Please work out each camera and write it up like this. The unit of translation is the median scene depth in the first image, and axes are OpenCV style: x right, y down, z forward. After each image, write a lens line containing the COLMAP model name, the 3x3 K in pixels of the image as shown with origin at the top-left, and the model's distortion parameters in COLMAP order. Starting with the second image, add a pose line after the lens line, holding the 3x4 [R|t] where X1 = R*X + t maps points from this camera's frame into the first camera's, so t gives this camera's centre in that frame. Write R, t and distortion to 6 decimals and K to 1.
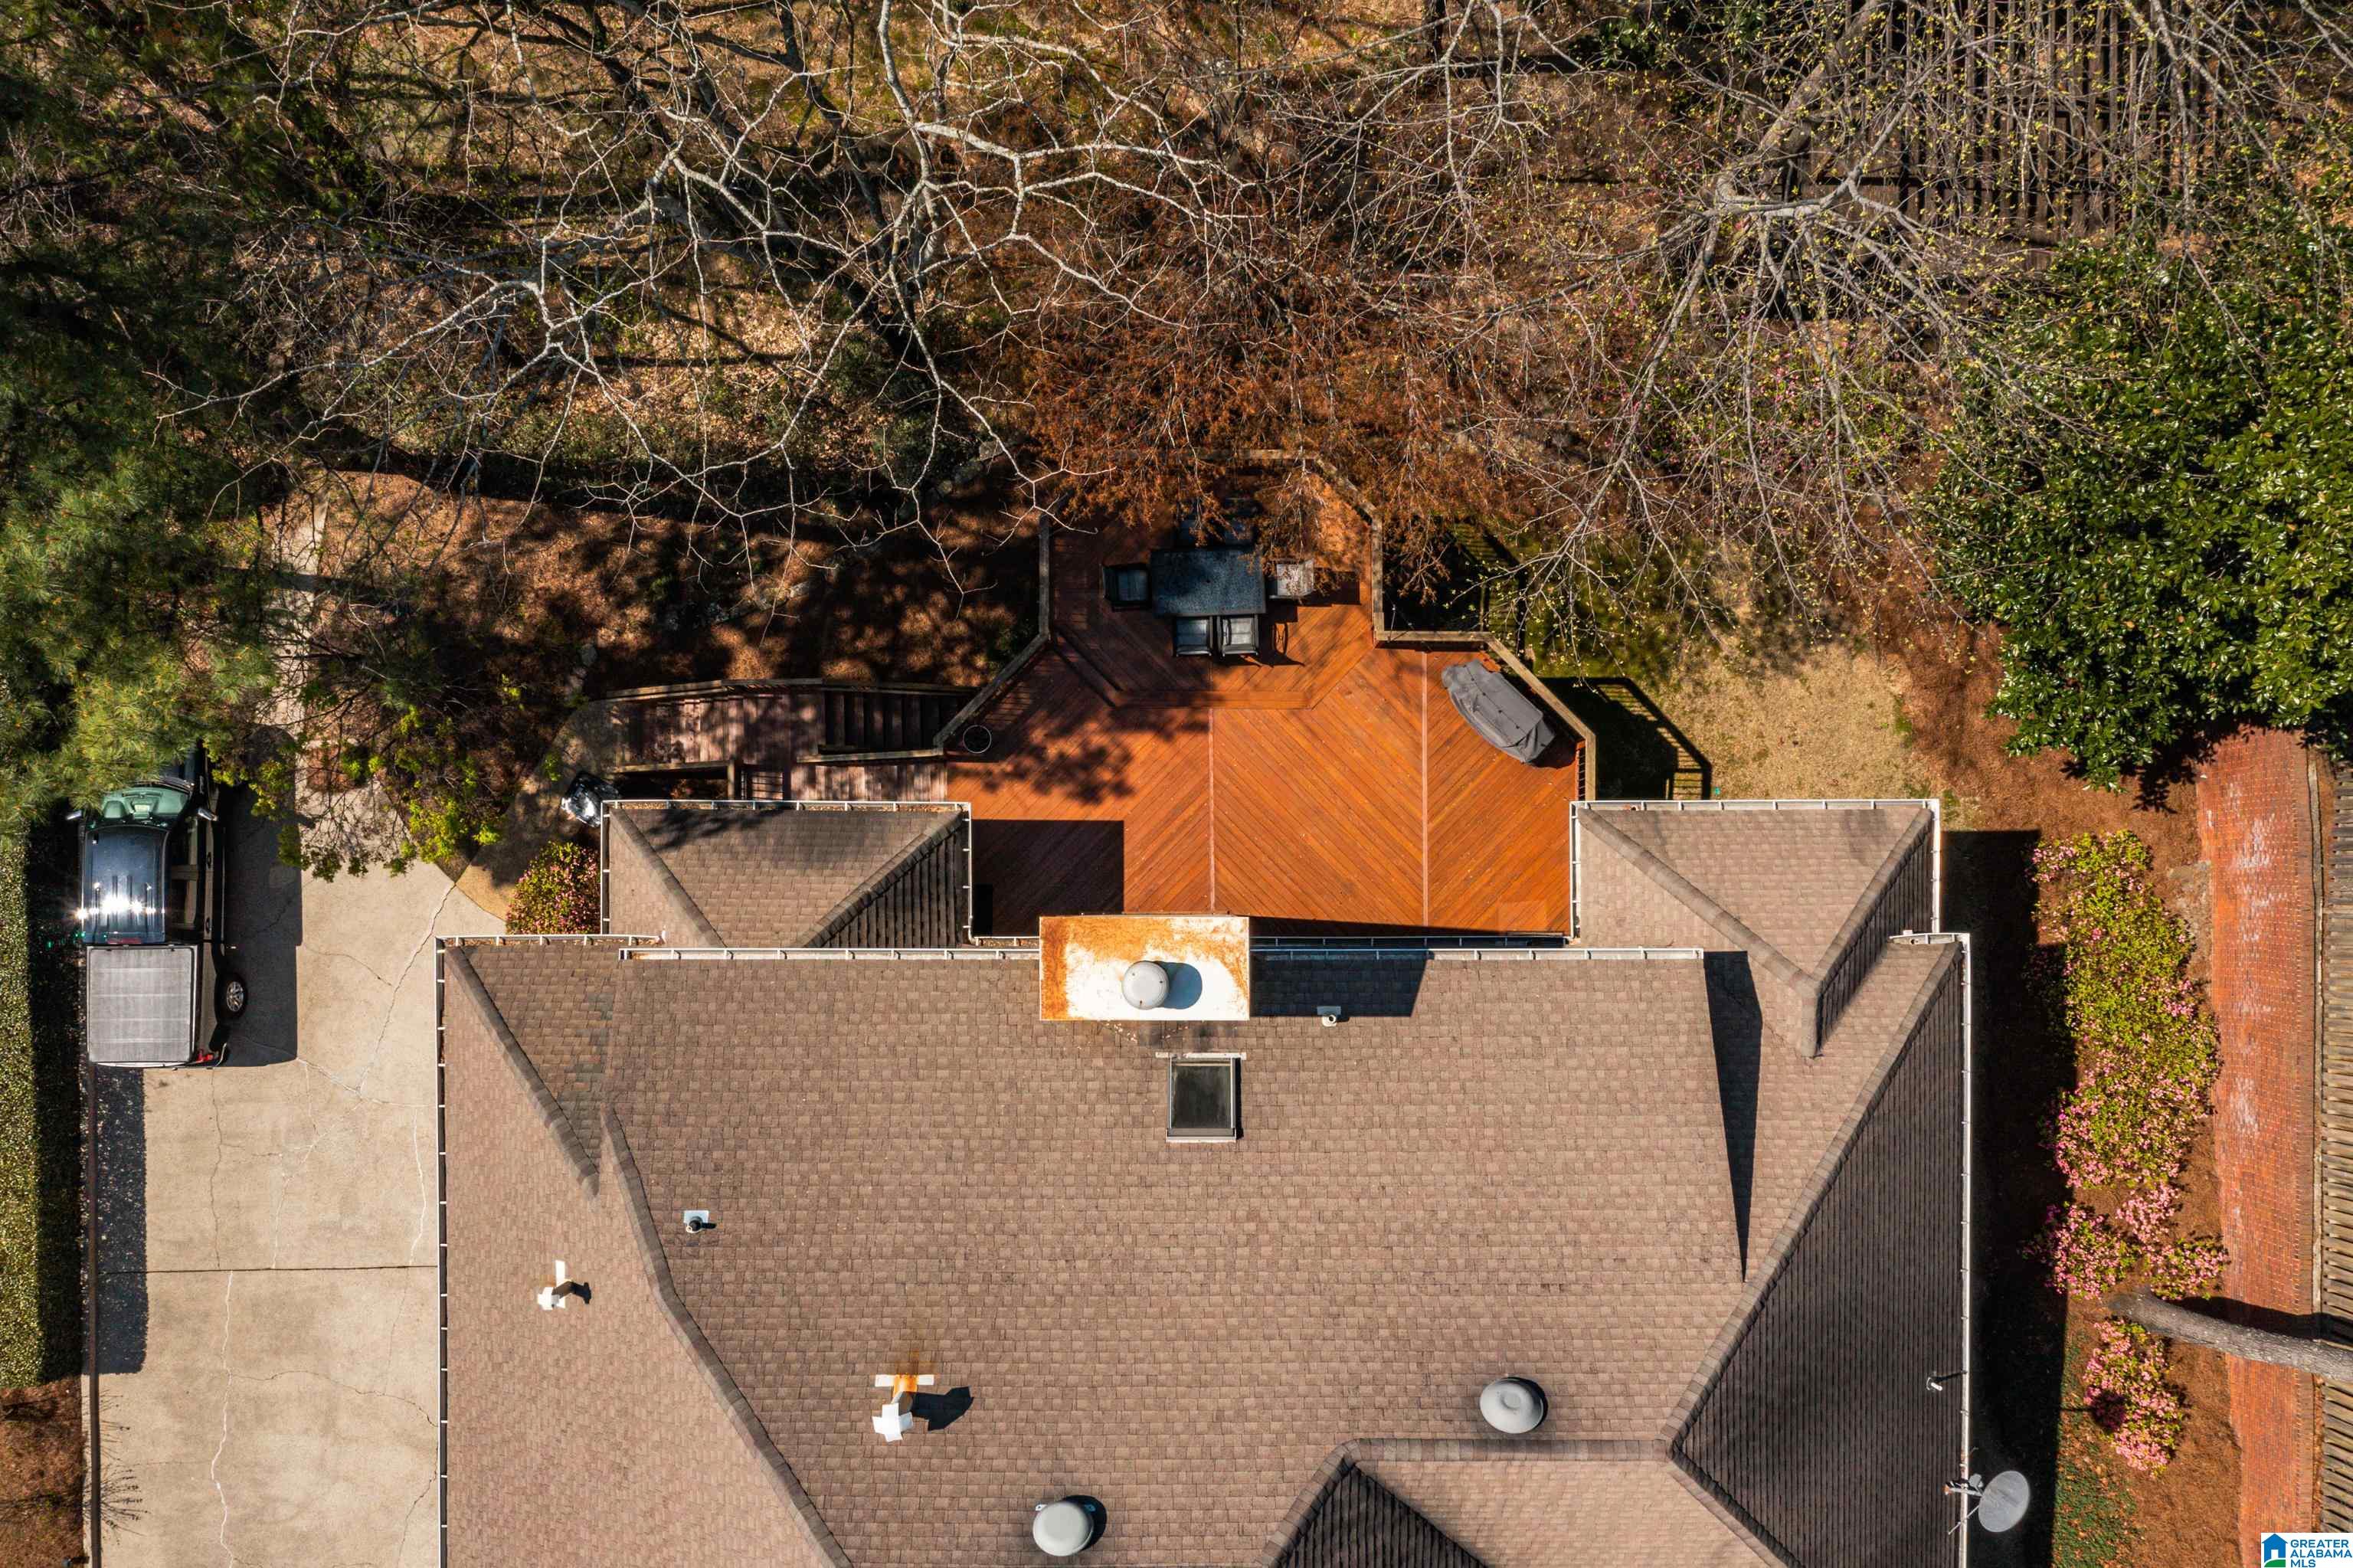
lens RADIAL K [[1900.4, 0, 1176.5], [0, 1900.4, 784.0], [0, 0, 1]] dist [-0.219105, 0.001144]
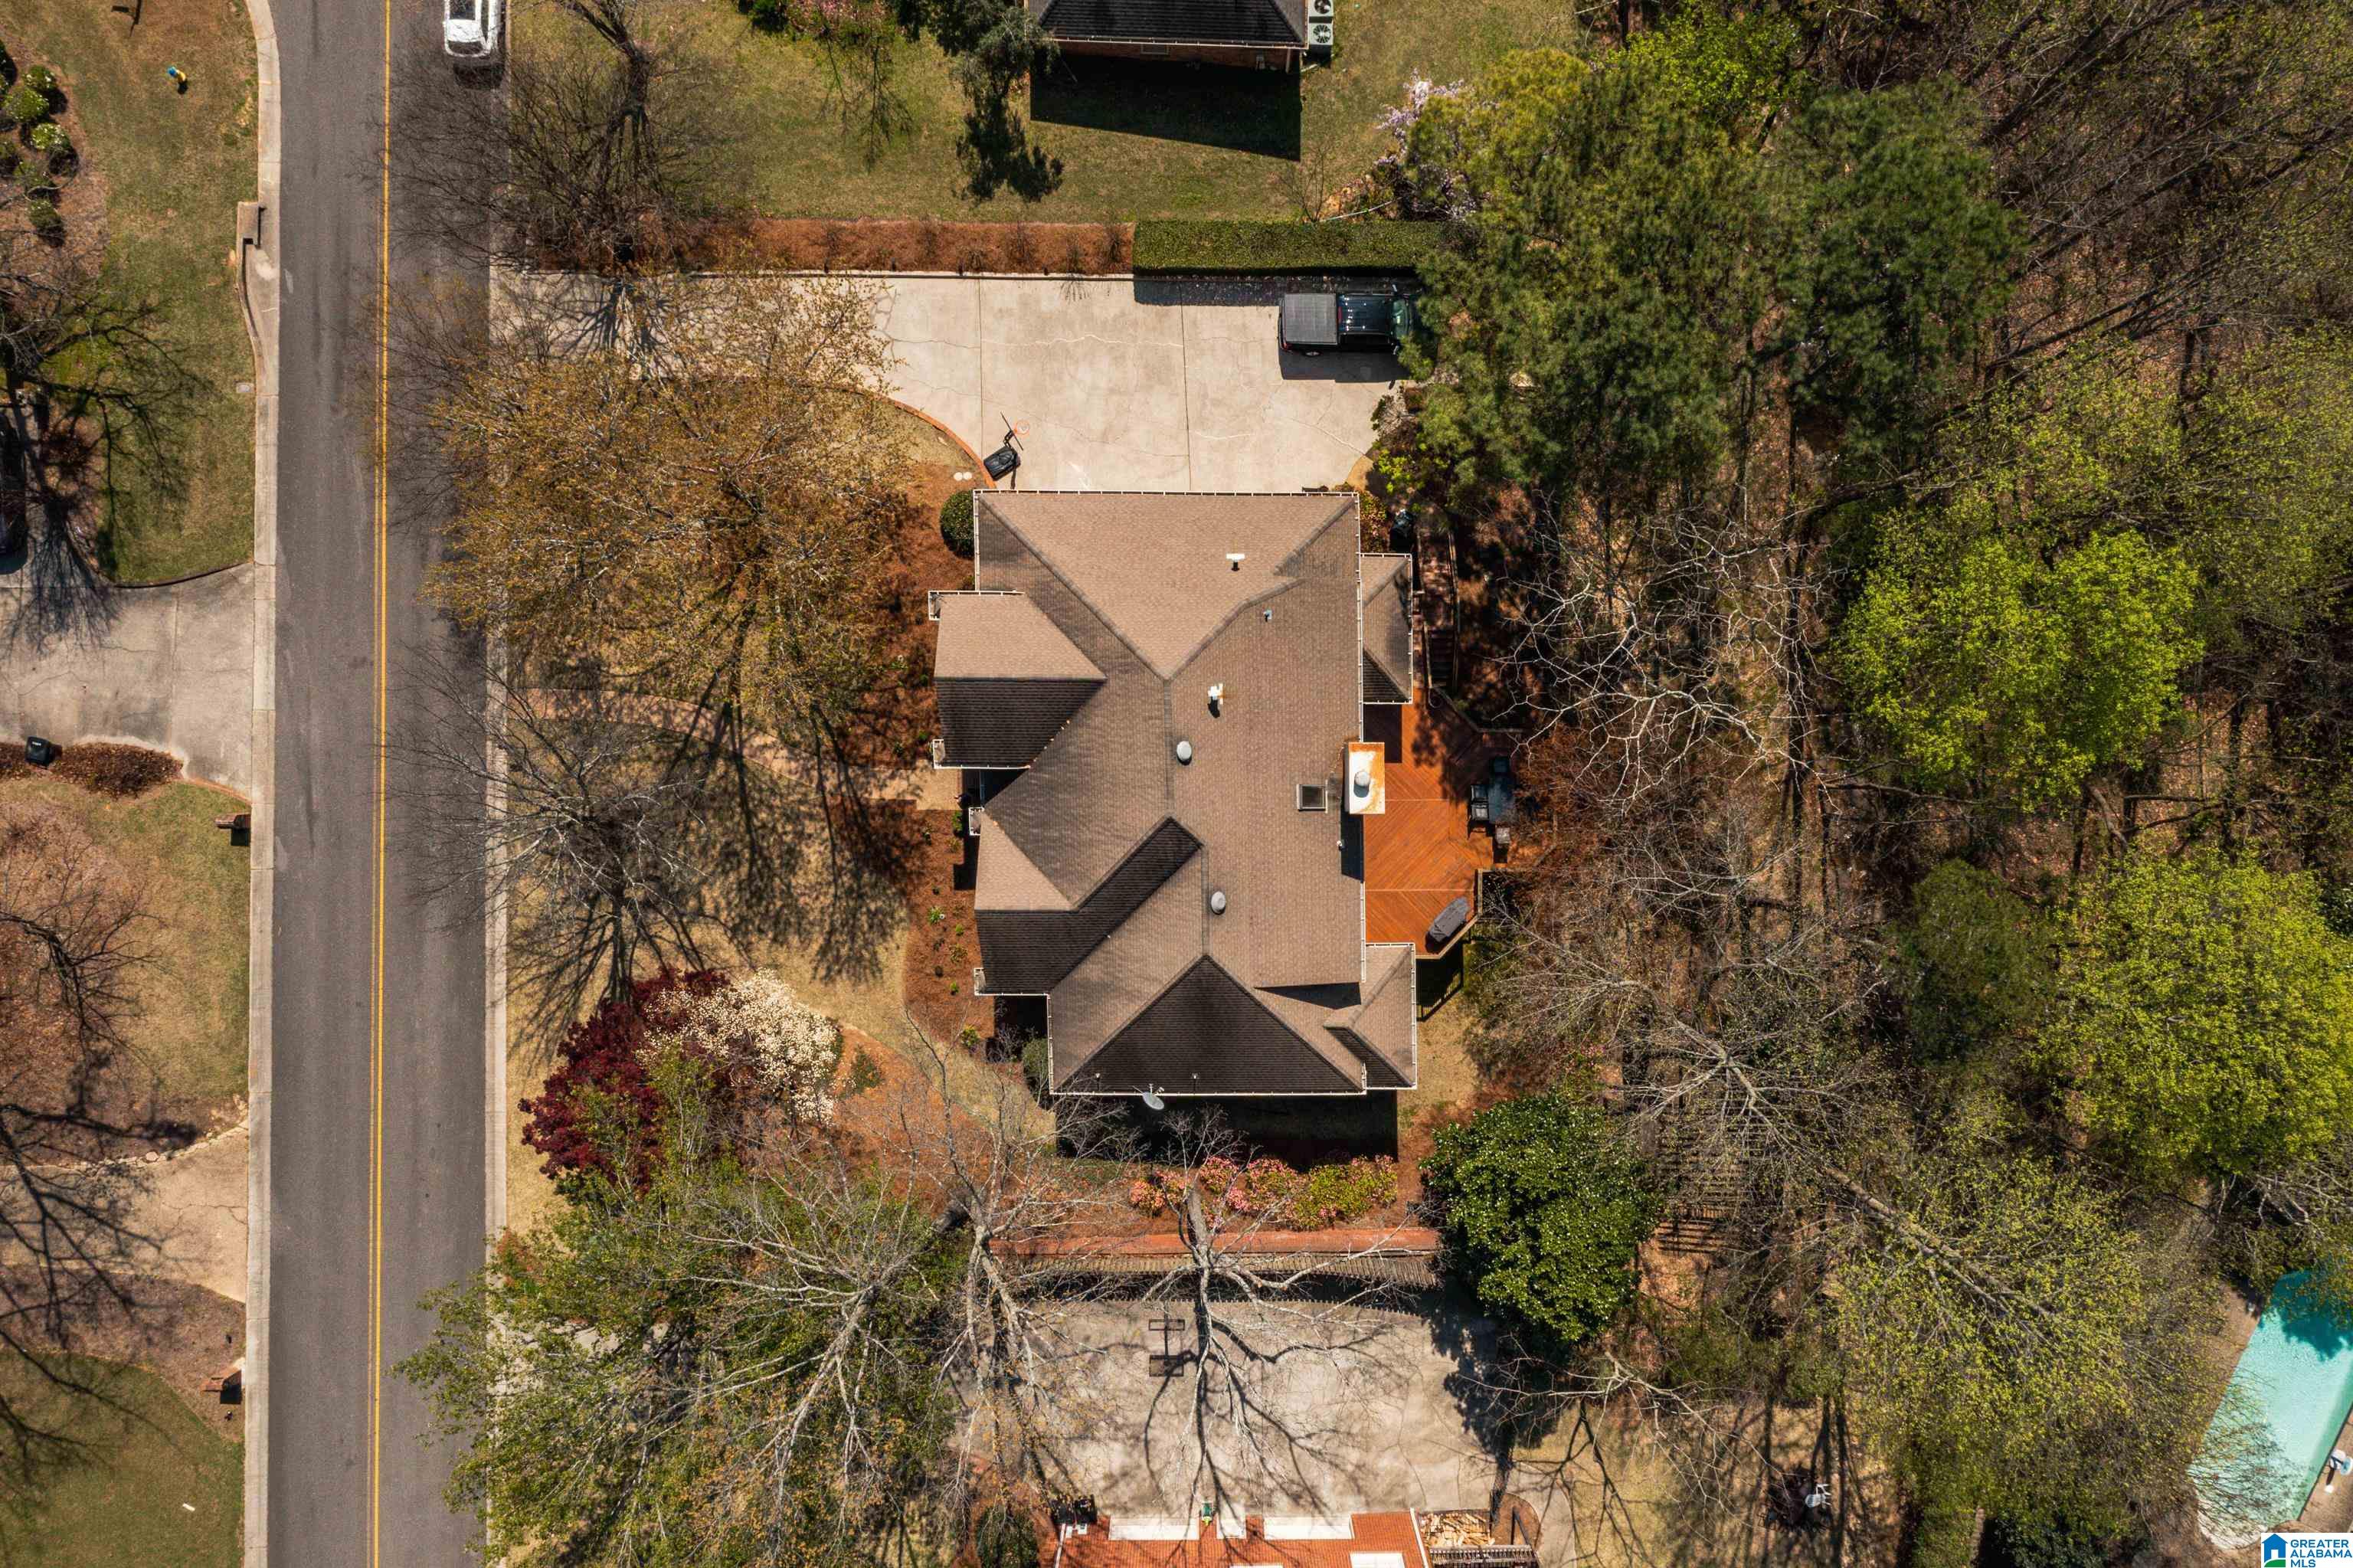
lens RADIAL K [[1900.4, 0, 1176.5], [0, 1900.4, 784.0], [0, 0, 1]] dist [-0.219105, 0.001144]
pose [[0.002628, 0.999977, 0.006255, -0.019828], [-0.995951, 0.002055, 0.089872, 0.093565], [0.089857, -0.006466, 0.995934, -1.470740]]
